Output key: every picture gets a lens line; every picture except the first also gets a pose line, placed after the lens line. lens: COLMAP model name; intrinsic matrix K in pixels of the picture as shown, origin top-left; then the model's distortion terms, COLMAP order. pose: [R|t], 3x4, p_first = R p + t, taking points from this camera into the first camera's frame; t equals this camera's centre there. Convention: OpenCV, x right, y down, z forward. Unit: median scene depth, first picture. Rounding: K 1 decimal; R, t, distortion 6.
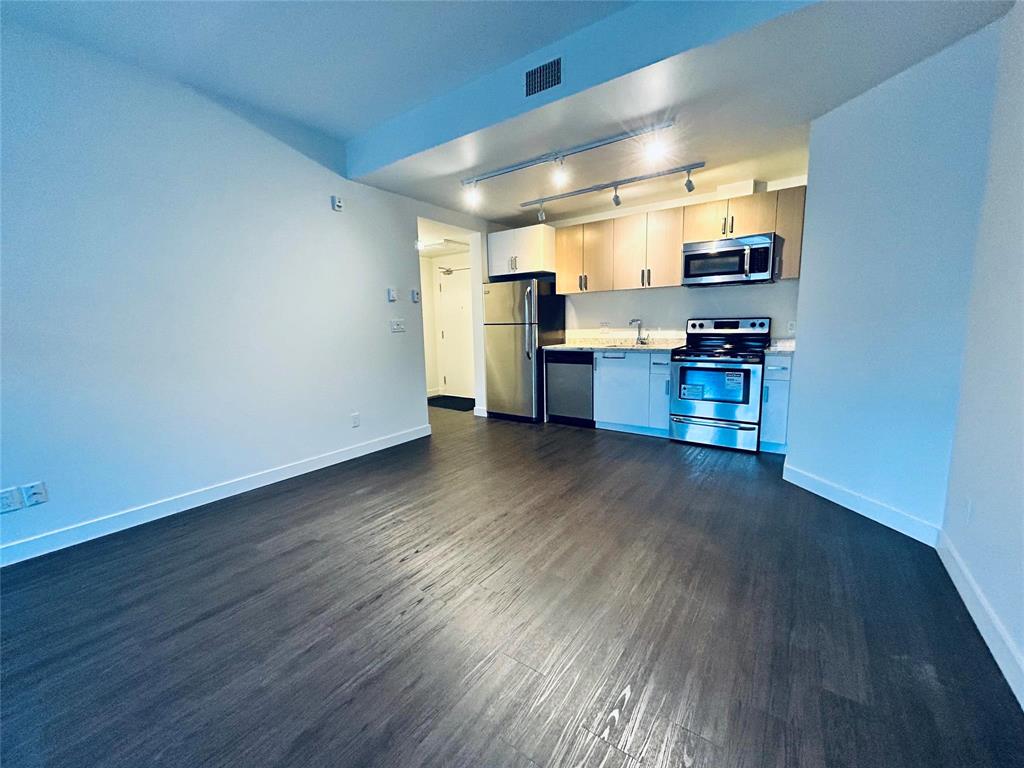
lens RADIAL K [[414.8, 0, 512.2], [0, 414.8, 380.3], [0, 0, 1]] dist [-0.000487, -0.000450]
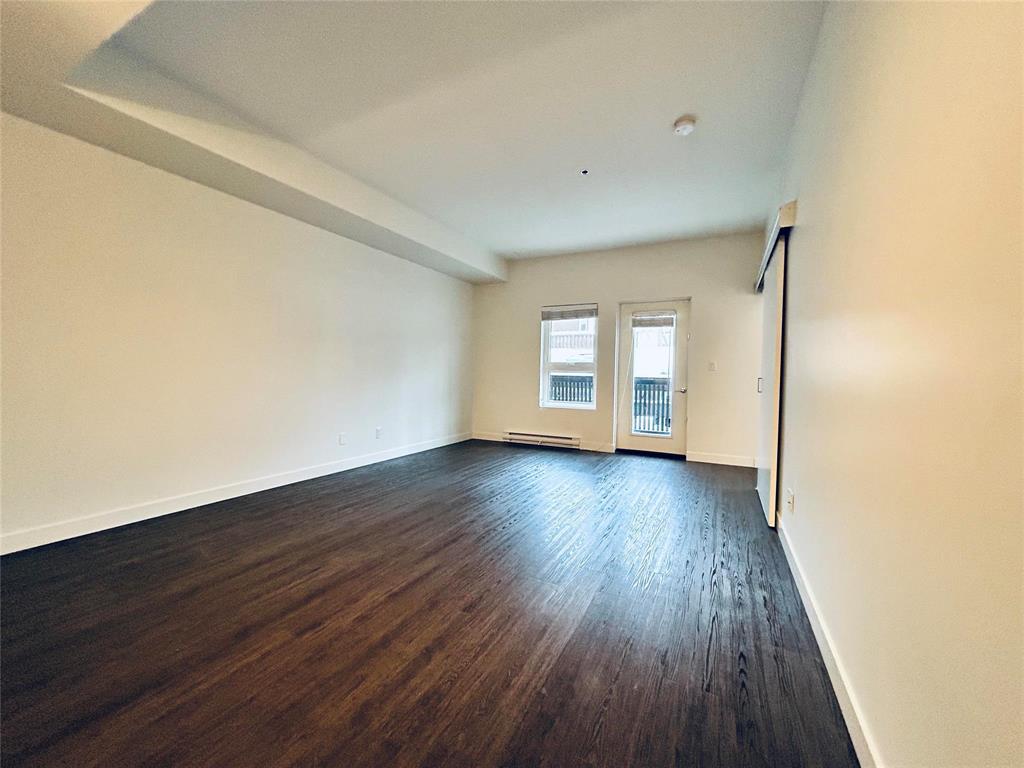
lens RADIAL K [[414.8, 0, 509.2], [0, 414.8, 385.1], [0, 0, 1]] dist [-0.000487, -0.000450]
pose [[-0.989514, 0.010744, -0.144036, -0.151610], [-0.013846, 0.985581, 0.168637, -0.106382], [0.143771, 0.168863, -0.975097, 1.024083]]
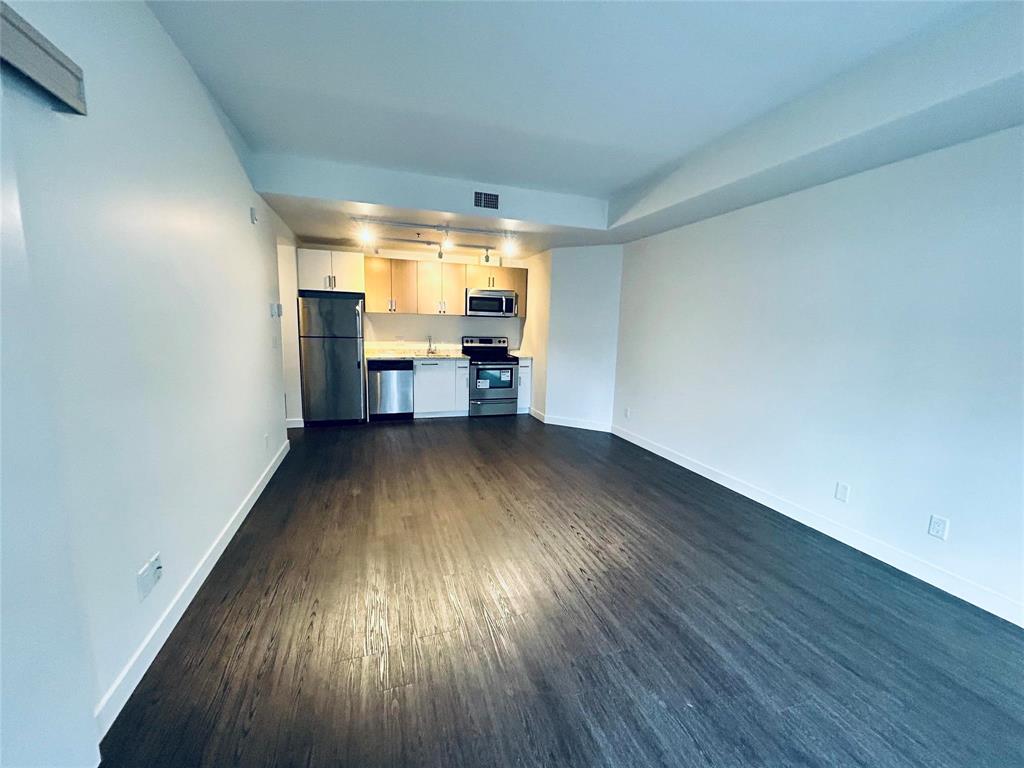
lens RADIAL K [[414.8, 0, 514.2], [0, 414.8, 378.0], [0, 0, 1]] dist [-0.000487, -0.000450]
pose [[0.581417, -0.067413, 0.810808, -0.749715], [0.071441, 0.996942, 0.031659, -0.035234], [-0.810463, 0.039517, 0.584455, -0.024025]]
